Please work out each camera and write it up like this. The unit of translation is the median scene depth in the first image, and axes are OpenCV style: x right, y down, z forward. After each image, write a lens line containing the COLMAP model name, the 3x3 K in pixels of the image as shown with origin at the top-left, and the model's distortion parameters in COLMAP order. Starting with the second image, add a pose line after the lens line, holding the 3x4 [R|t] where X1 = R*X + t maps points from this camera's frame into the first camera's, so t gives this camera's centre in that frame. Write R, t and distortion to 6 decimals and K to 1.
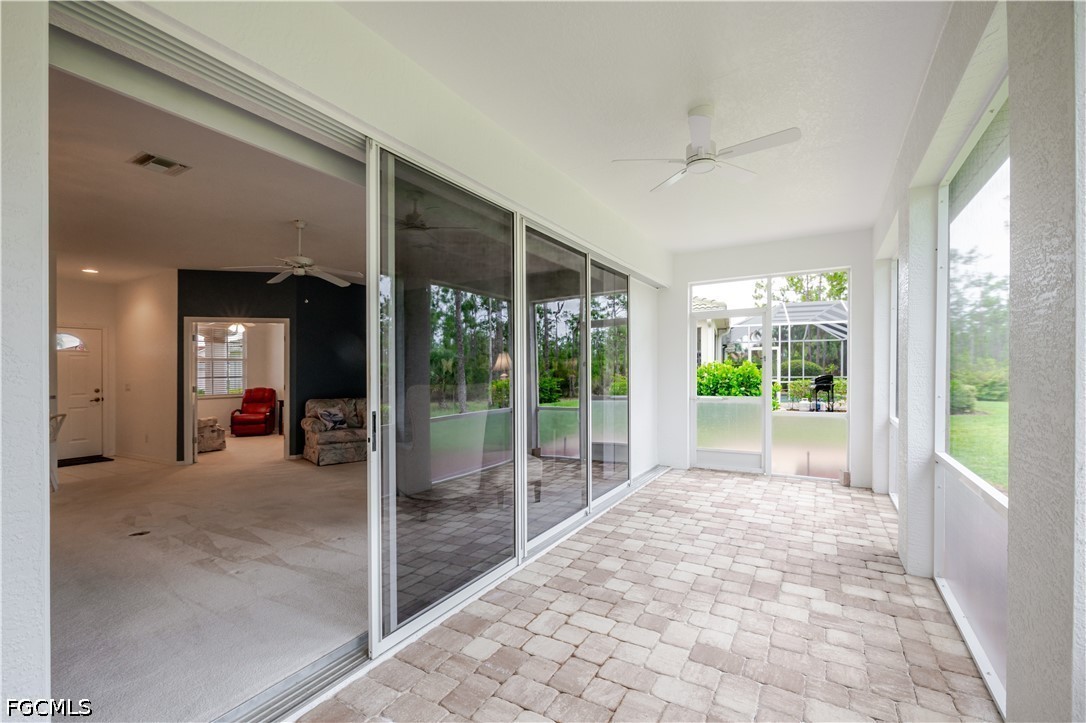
lens RADIAL K [[481.2, 0, 539.3], [0, 481.2, 372.0], [0, 0, 1]] dist [-0.002894, -0.000449]
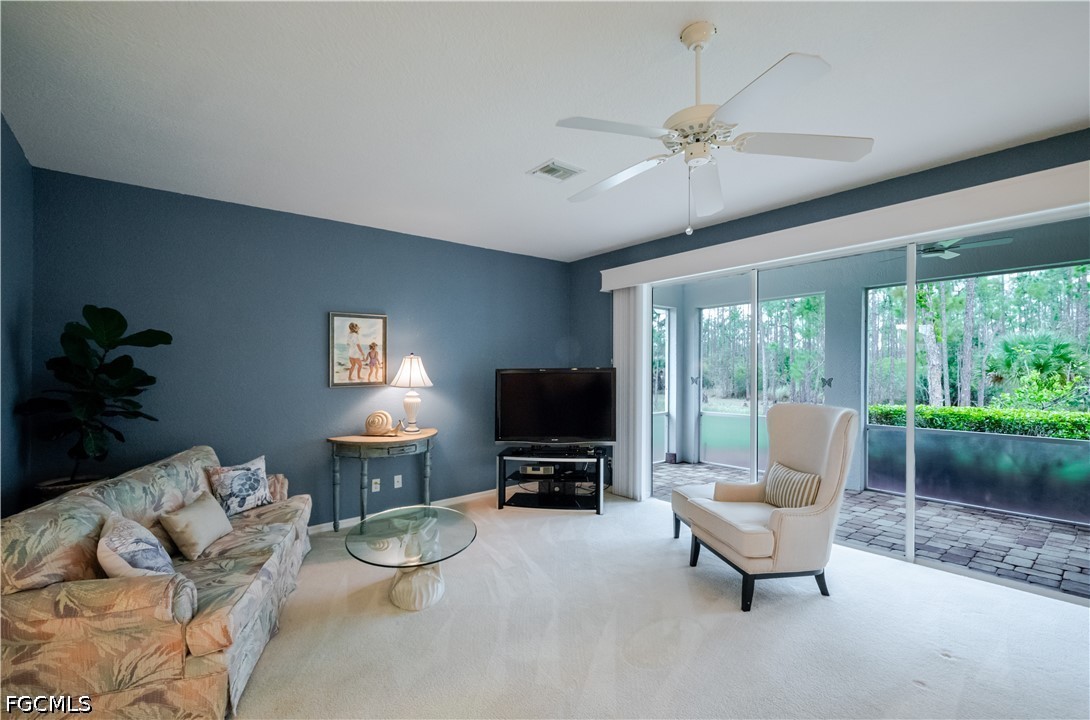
lens RADIAL K [[477.4, 0, 542.9], [0, 477.4, 387.3], [0, 0, 1]] dist [-0.001755, -0.000779]
pose [[0.344231, -0.021047, 0.938649, -0.610874], [0.007221, 0.999778, 0.019770, -0.013424], [-0.938857, -0.000028, 0.344307, 0.663534]]
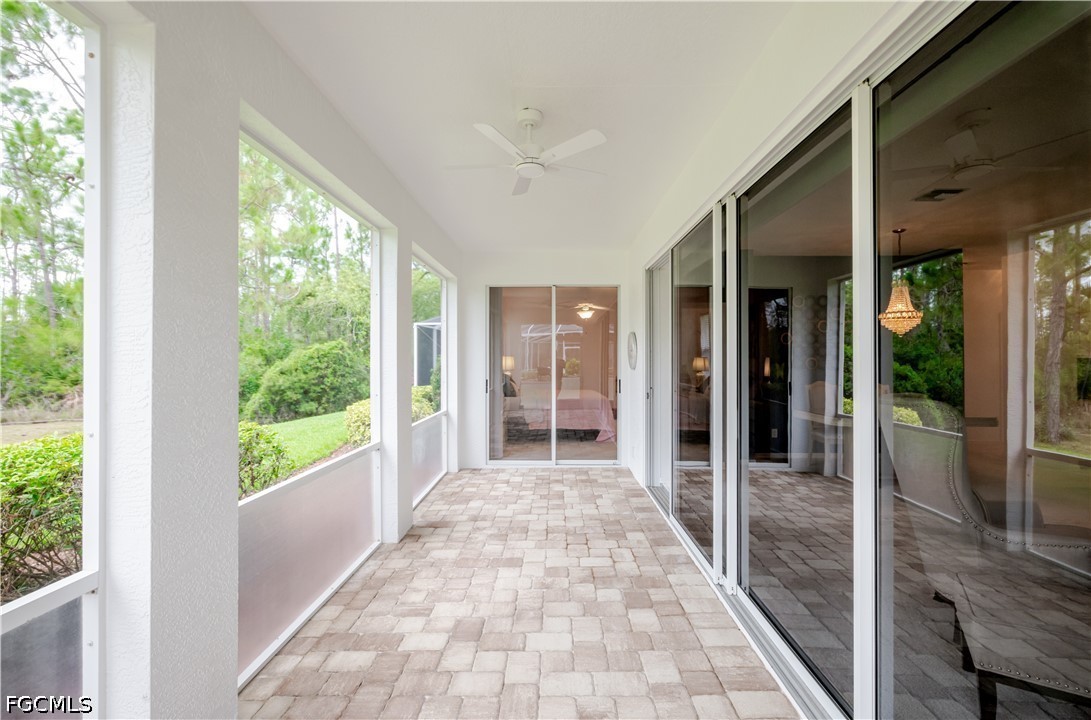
lens RADIAL K [[477.8, 0, 549.0], [0, 477.8, 358.3], [0, 0, 1]] dist [-0.001755, -0.000779]
pose [[-0.866554, 0.012936, -0.498916, 0.313655], [0.010716, 0.999916, 0.007314, -0.018950], [0.498968, 0.000992, -0.866620, 0.746460]]
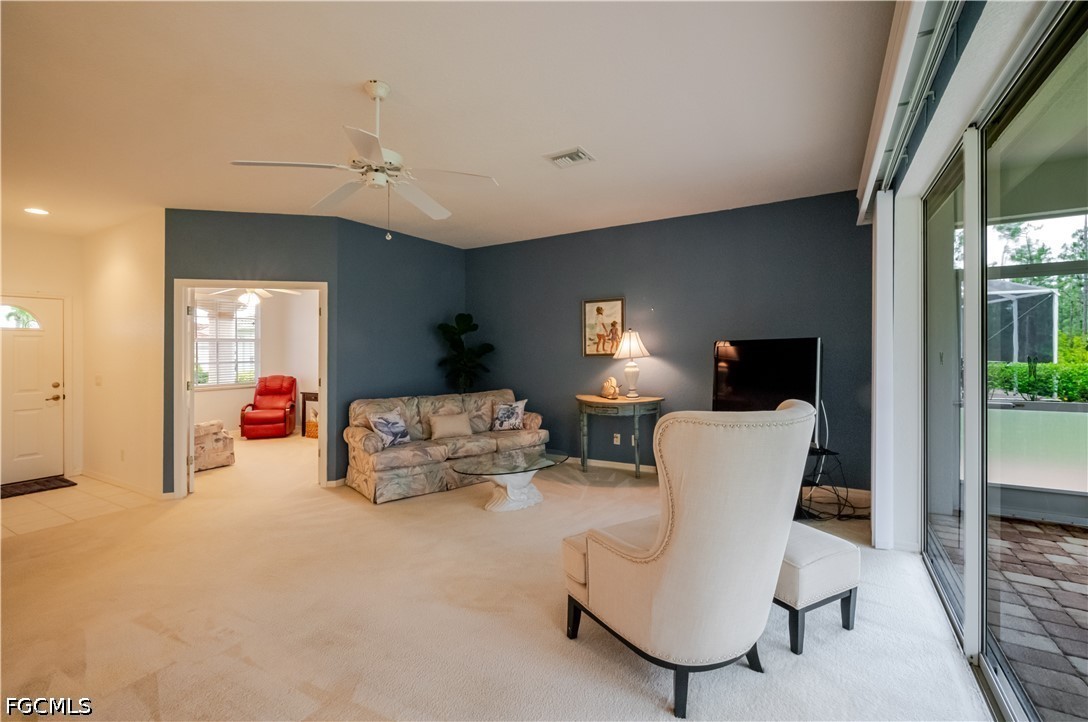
lens RADIAL K [[482.1, 0, 538.8], [0, 482.1, 347.8], [0, 0, 1]] dist [-0.002894, -0.000449]
pose [[0.999930, 0.000279, -0.011830, -0.211884], [-0.000331, 0.999990, -0.004357, -0.015148], [0.011828, 0.004361, 0.999921, 0.318888]]
